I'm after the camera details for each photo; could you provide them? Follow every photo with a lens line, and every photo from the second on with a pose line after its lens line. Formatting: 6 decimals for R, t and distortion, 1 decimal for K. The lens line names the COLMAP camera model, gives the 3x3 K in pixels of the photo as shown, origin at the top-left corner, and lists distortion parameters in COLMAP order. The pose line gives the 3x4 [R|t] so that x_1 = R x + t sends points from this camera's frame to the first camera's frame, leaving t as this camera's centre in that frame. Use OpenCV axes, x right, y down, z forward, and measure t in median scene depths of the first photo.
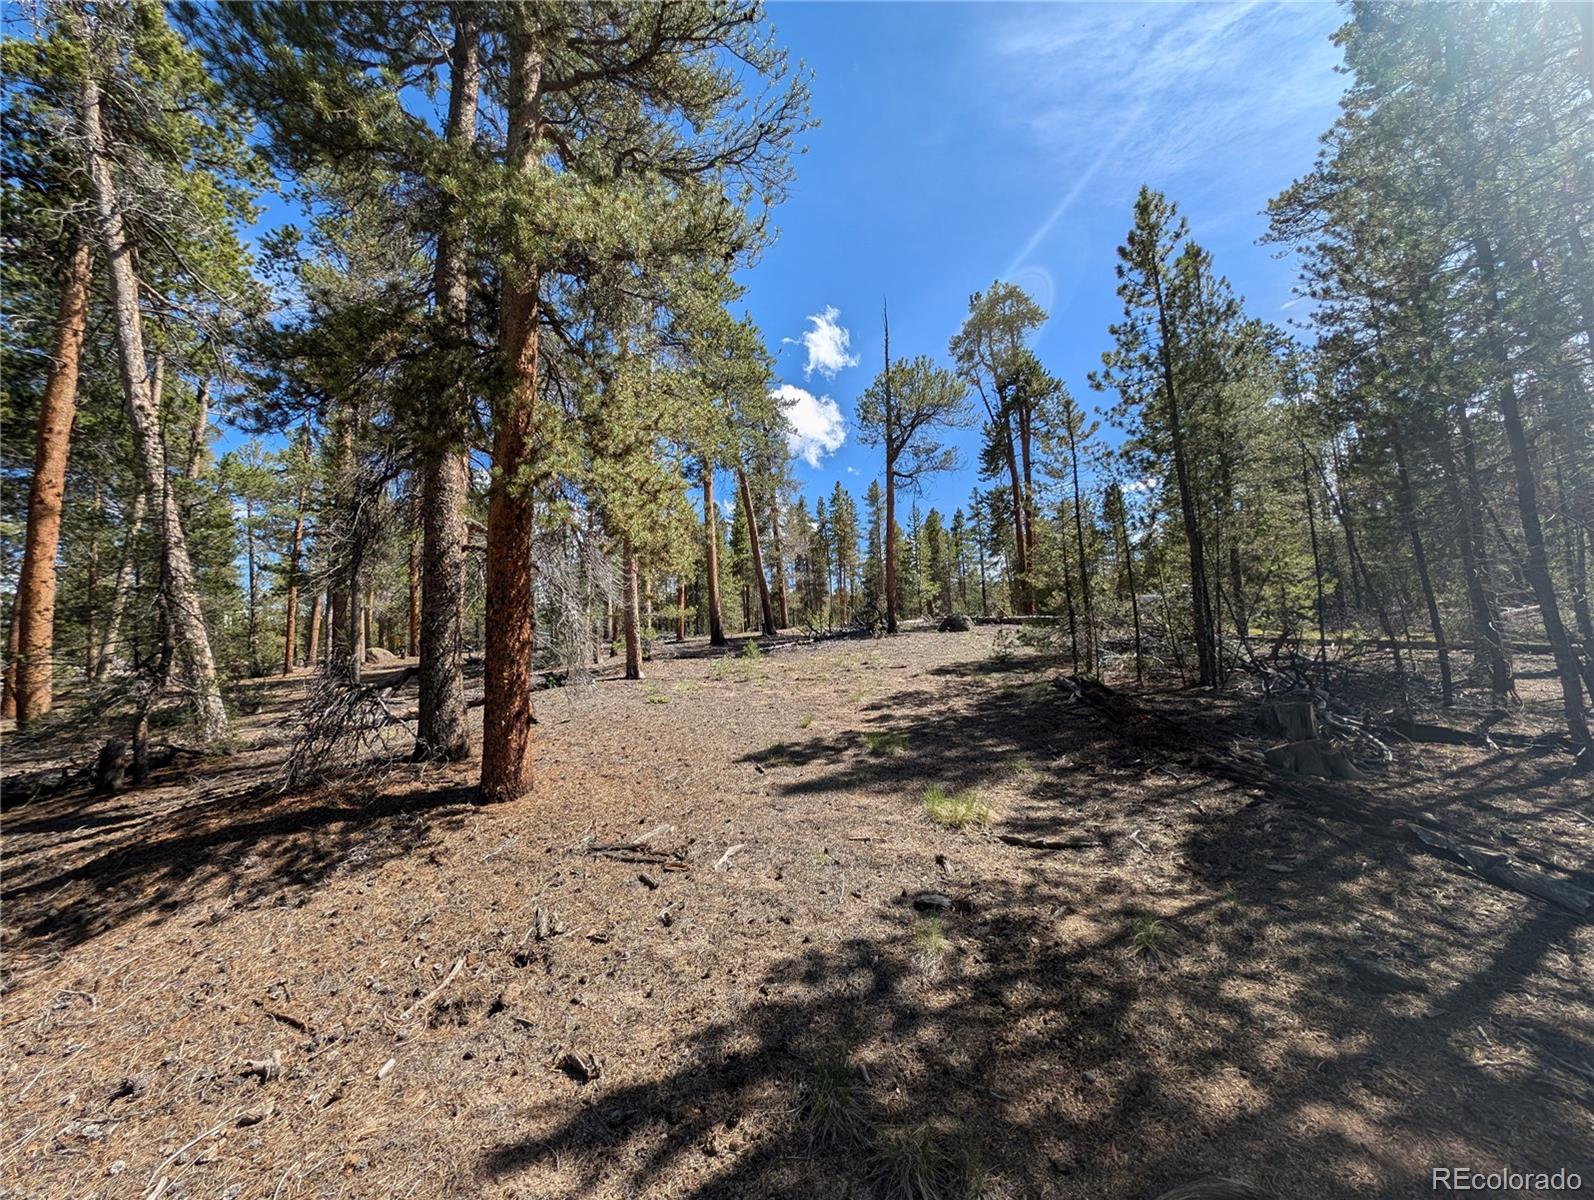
lens RADIAL K [[556.6, 0, 797.0], [0, 556.6, 600.0], [0, 0, 1]] dist [0.000332, -0.000461]
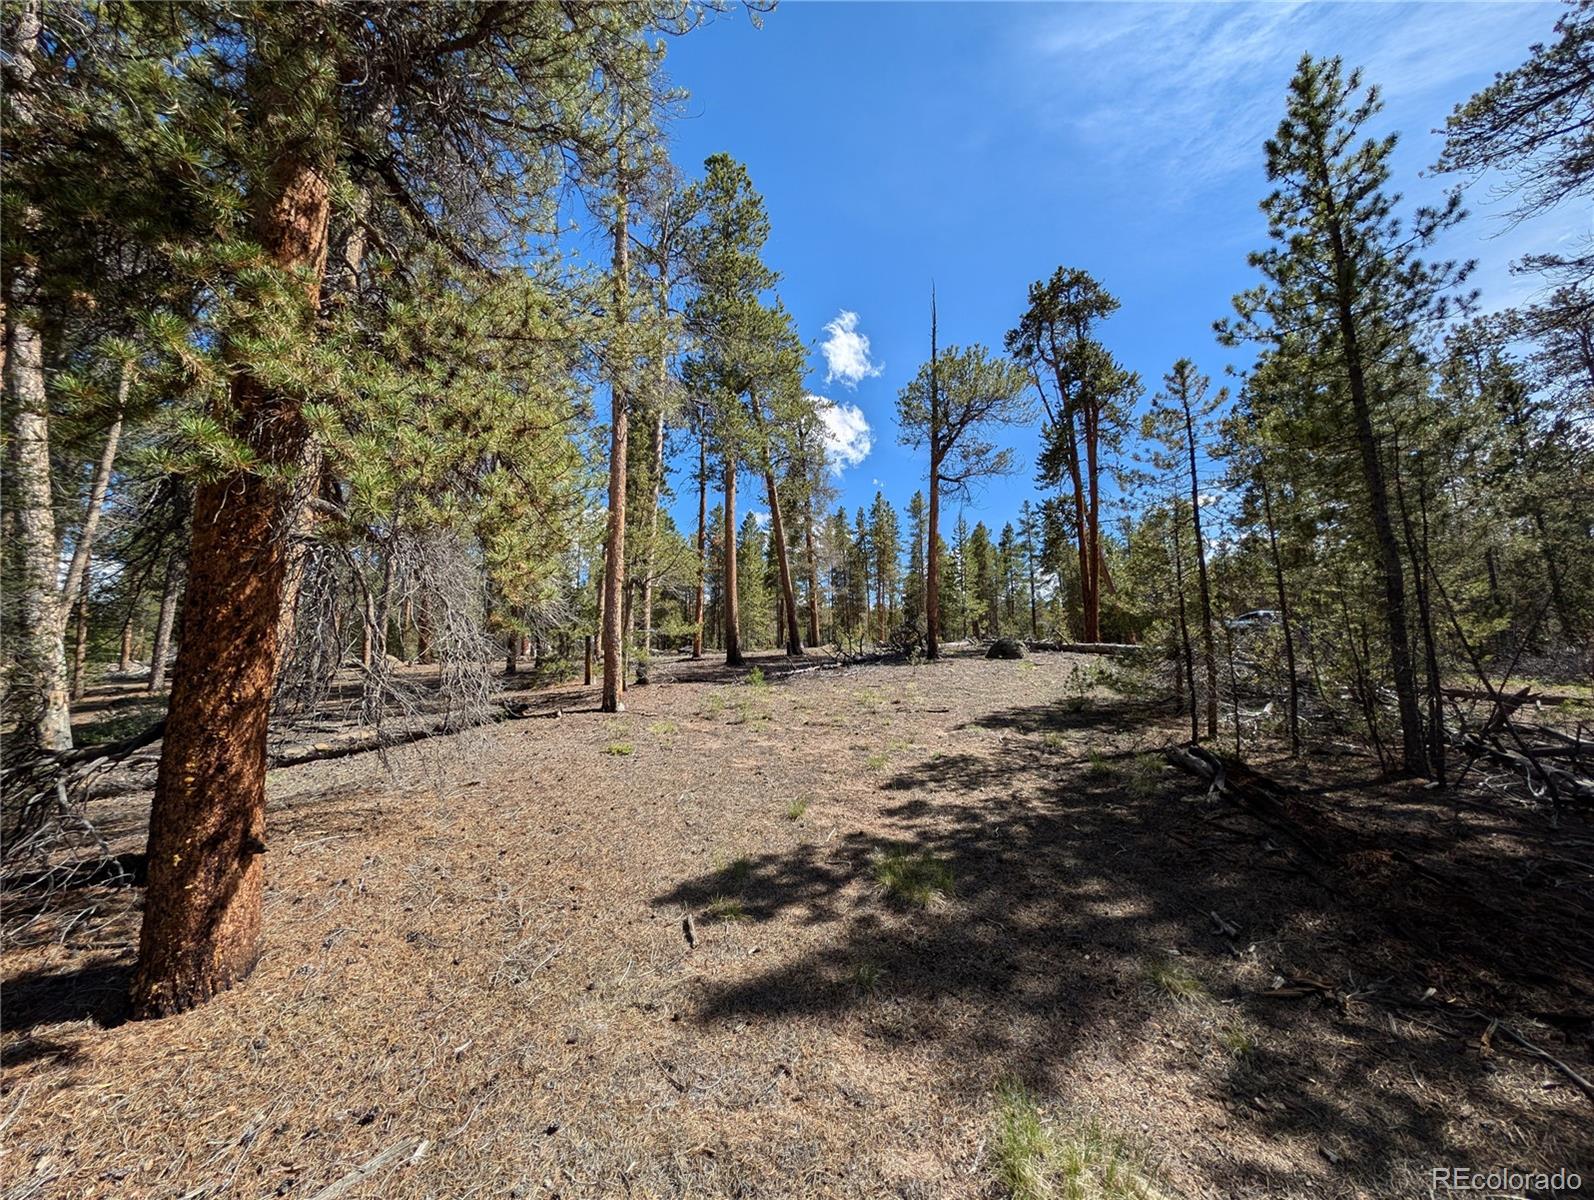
lens RADIAL K [[556.6, 0, 797.0], [0, 556.6, 600.0], [0, 0, 1]] dist [0.000332, -0.000461]
pose [[0.996942, 0.027215, -0.073246, 0.019128], [-0.028928, 0.999330, -0.022429, -0.006168], [0.072587, 0.024479, 0.997062, 0.105014]]
